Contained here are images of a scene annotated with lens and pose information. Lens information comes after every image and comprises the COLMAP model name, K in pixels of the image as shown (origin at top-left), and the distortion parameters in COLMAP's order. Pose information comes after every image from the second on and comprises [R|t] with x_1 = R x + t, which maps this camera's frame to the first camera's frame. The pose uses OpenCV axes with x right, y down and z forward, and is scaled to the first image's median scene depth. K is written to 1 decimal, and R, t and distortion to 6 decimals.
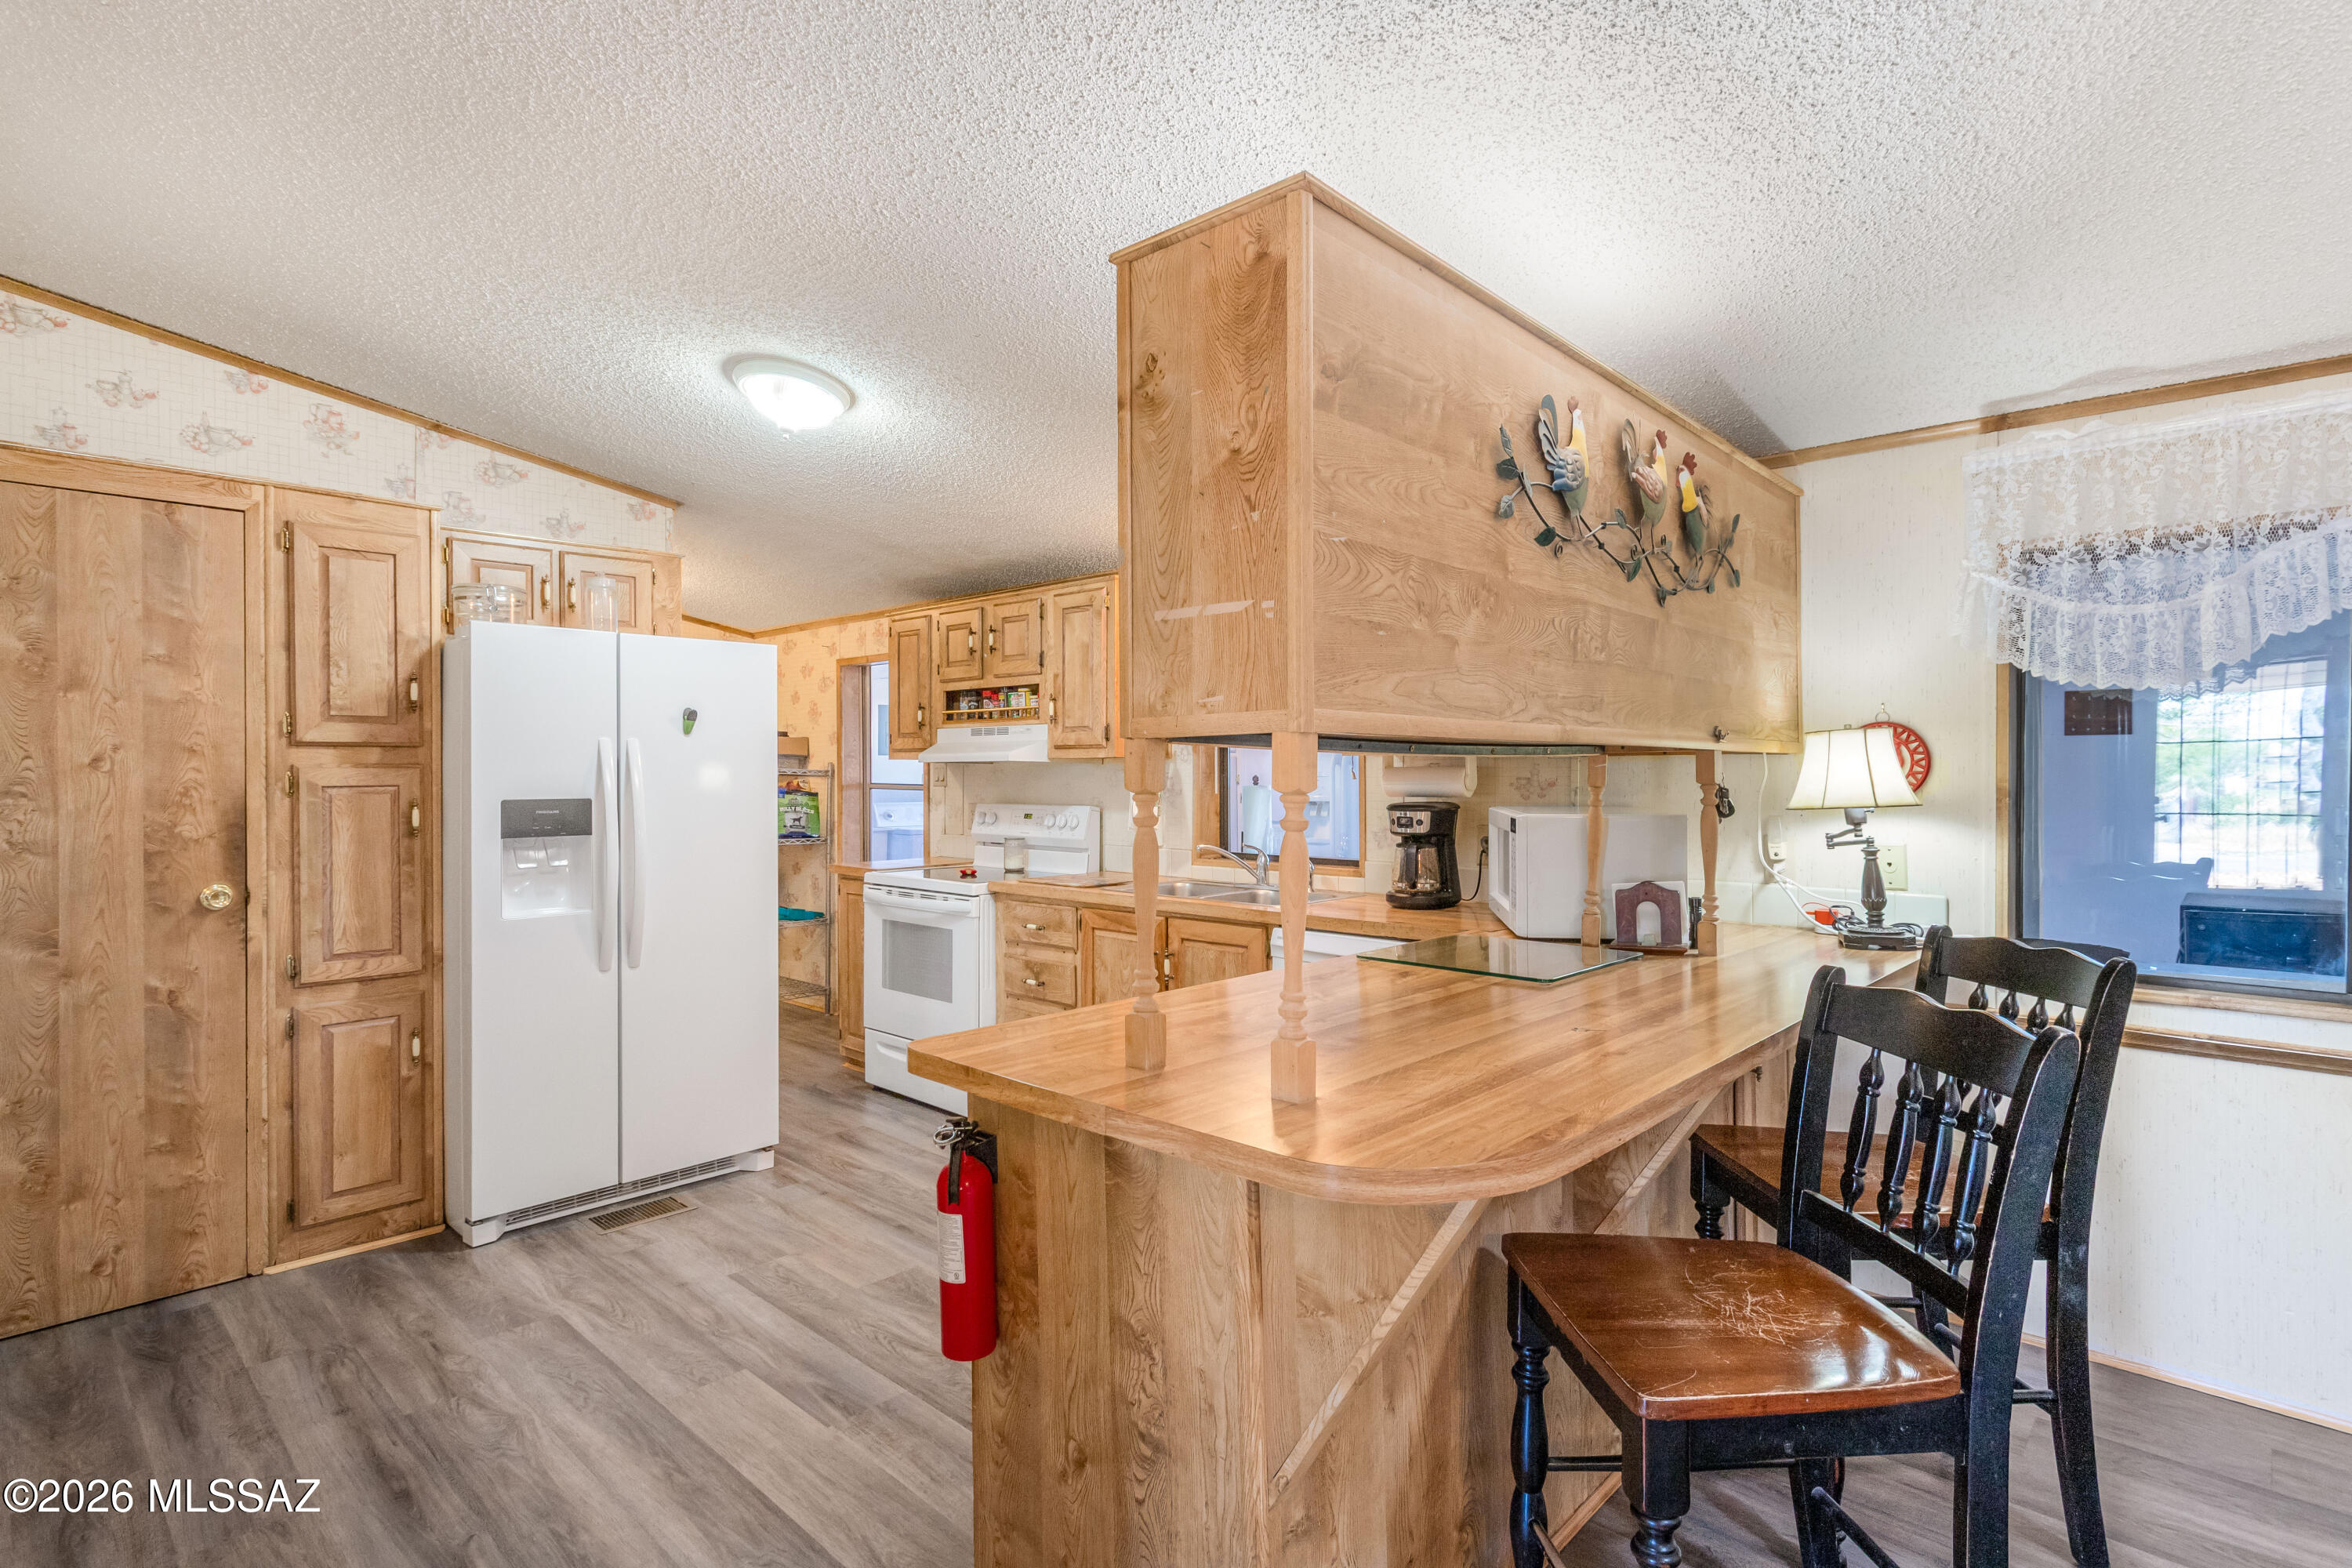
lens RADIAL K [[1135.0, 0, 1175.3], [0, 1135.0, 778.5], [0, 0, 1]] dist [0.004111, 0.000267]
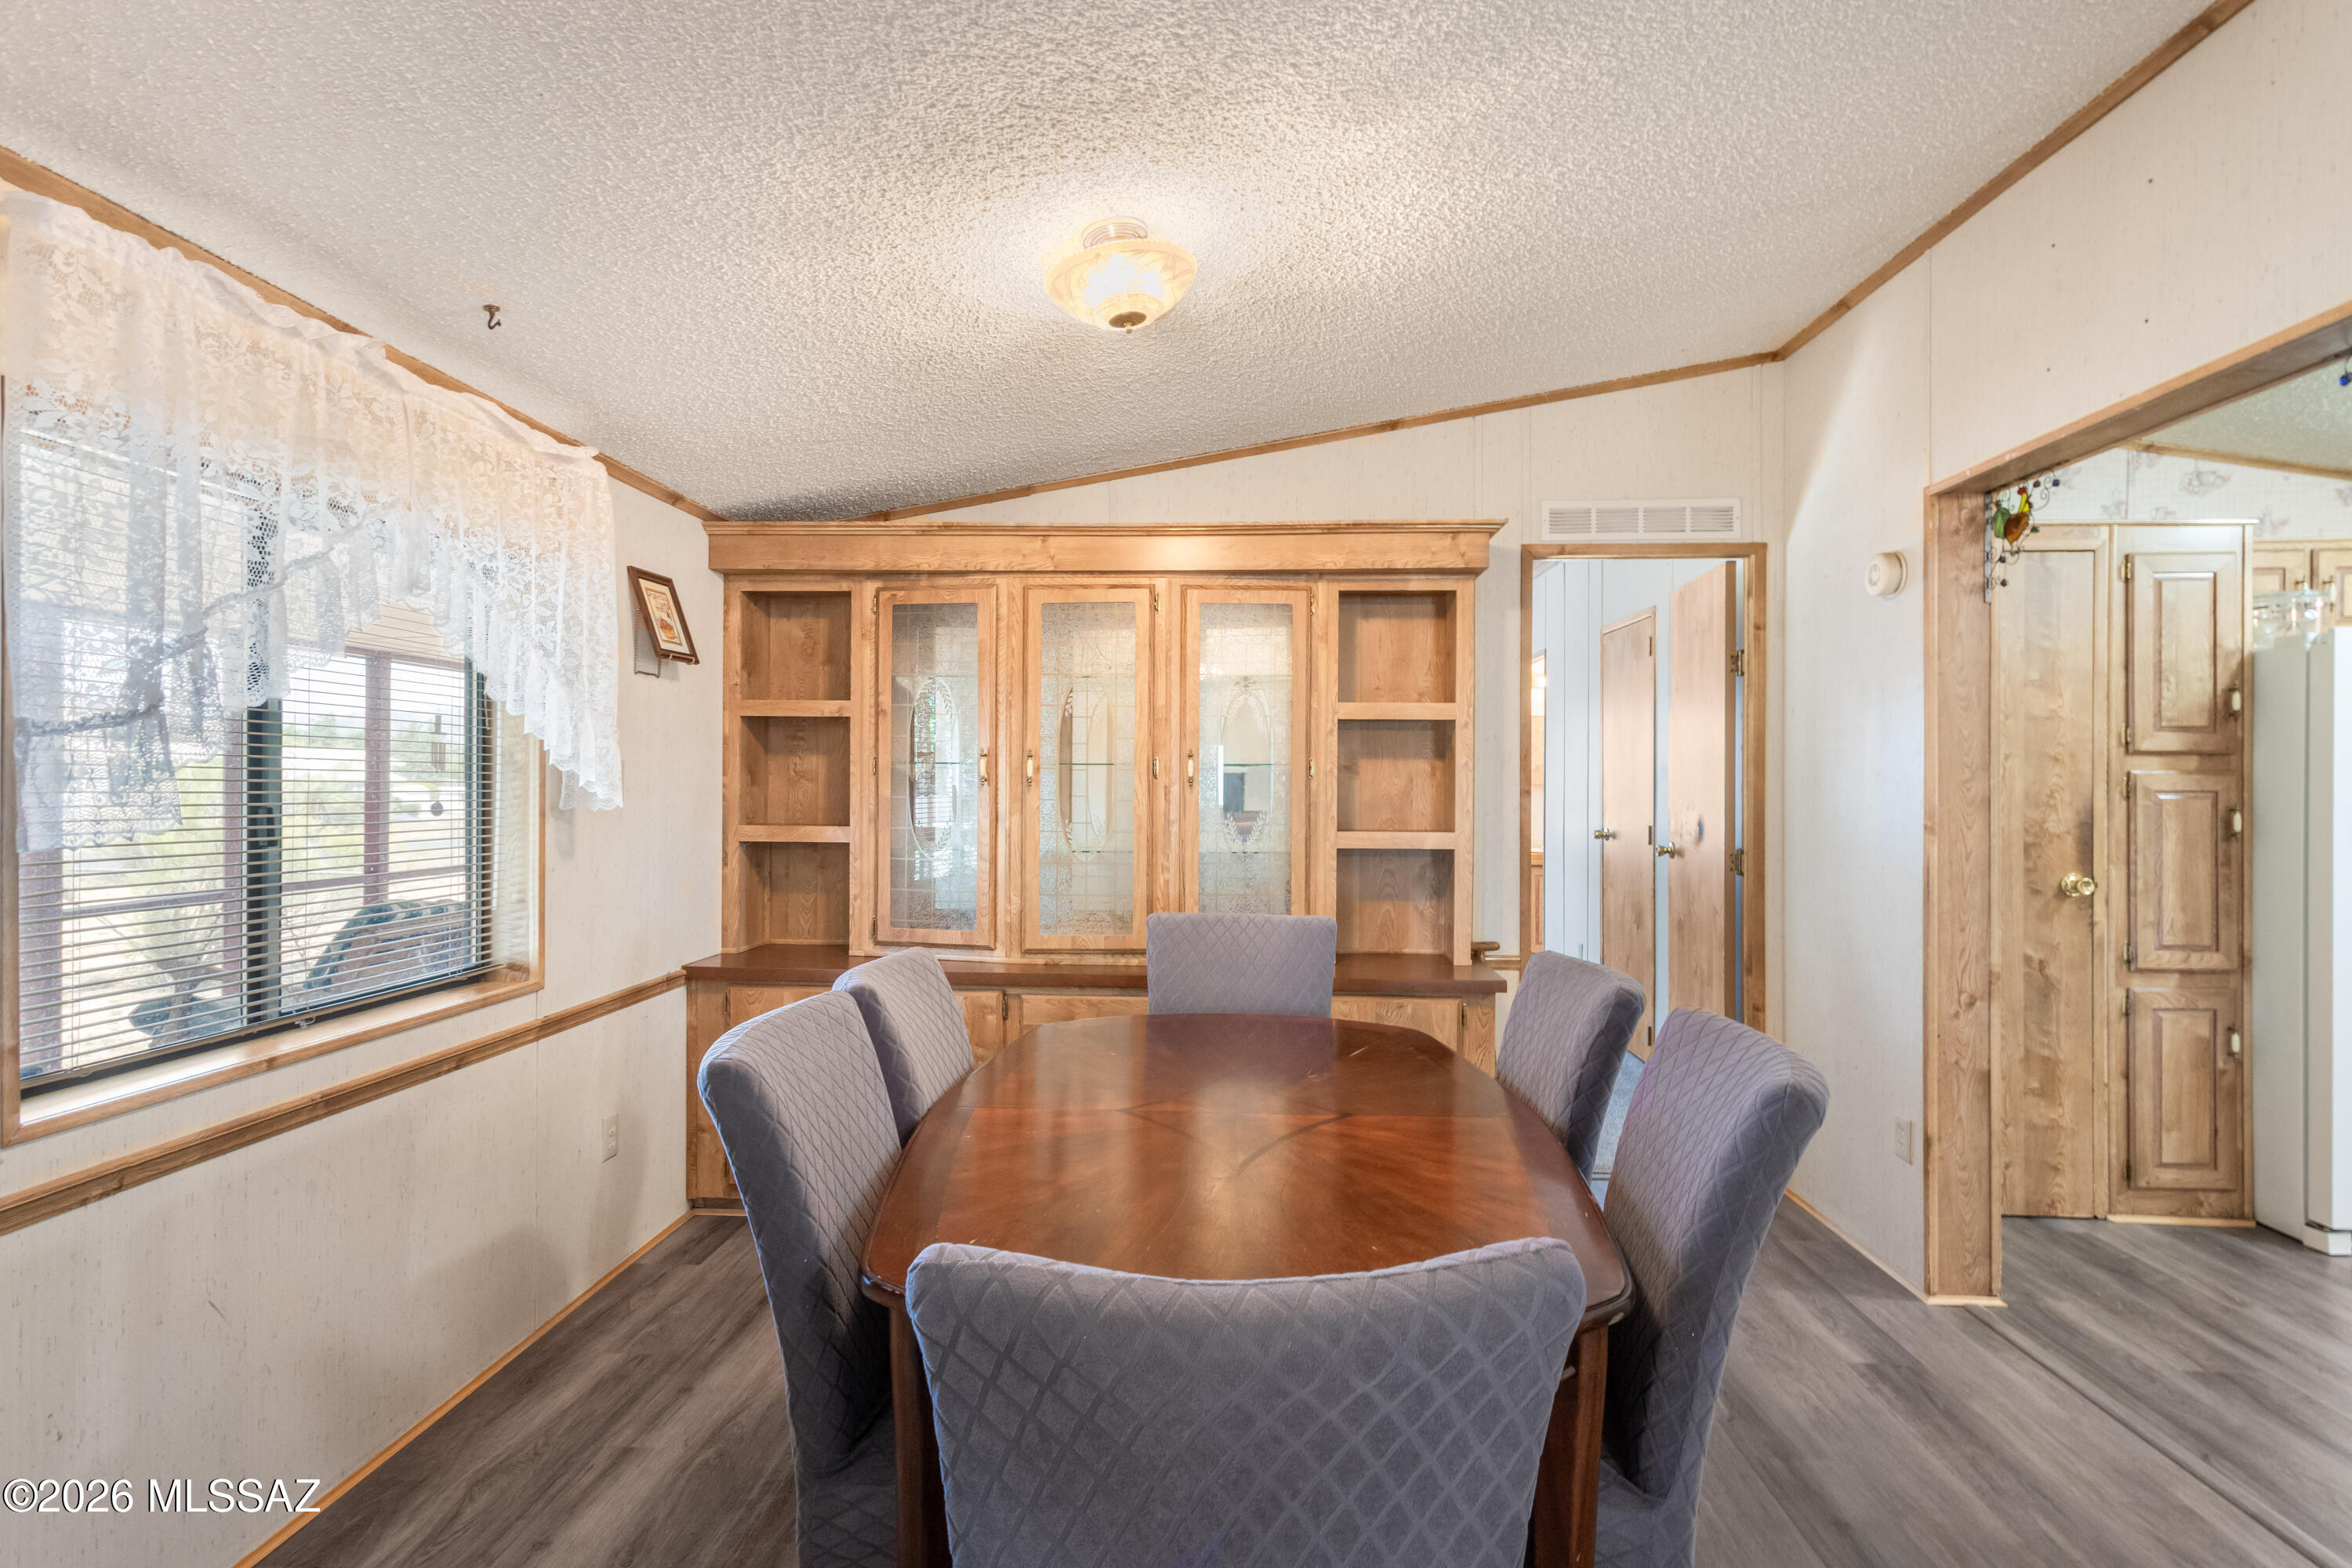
lens RADIAL K [[1135.0, 0, 1175.7], [0, 1135.0, 775.4], [0, 0, 1]] dist [0.004111, 0.000267]
pose [[0.648033, 0.007980, -0.761570, -0.527278], [-0.012427, 0.999923, -0.000097, 0.003714], [0.761511, 0.009527, 0.648082, -0.435882]]
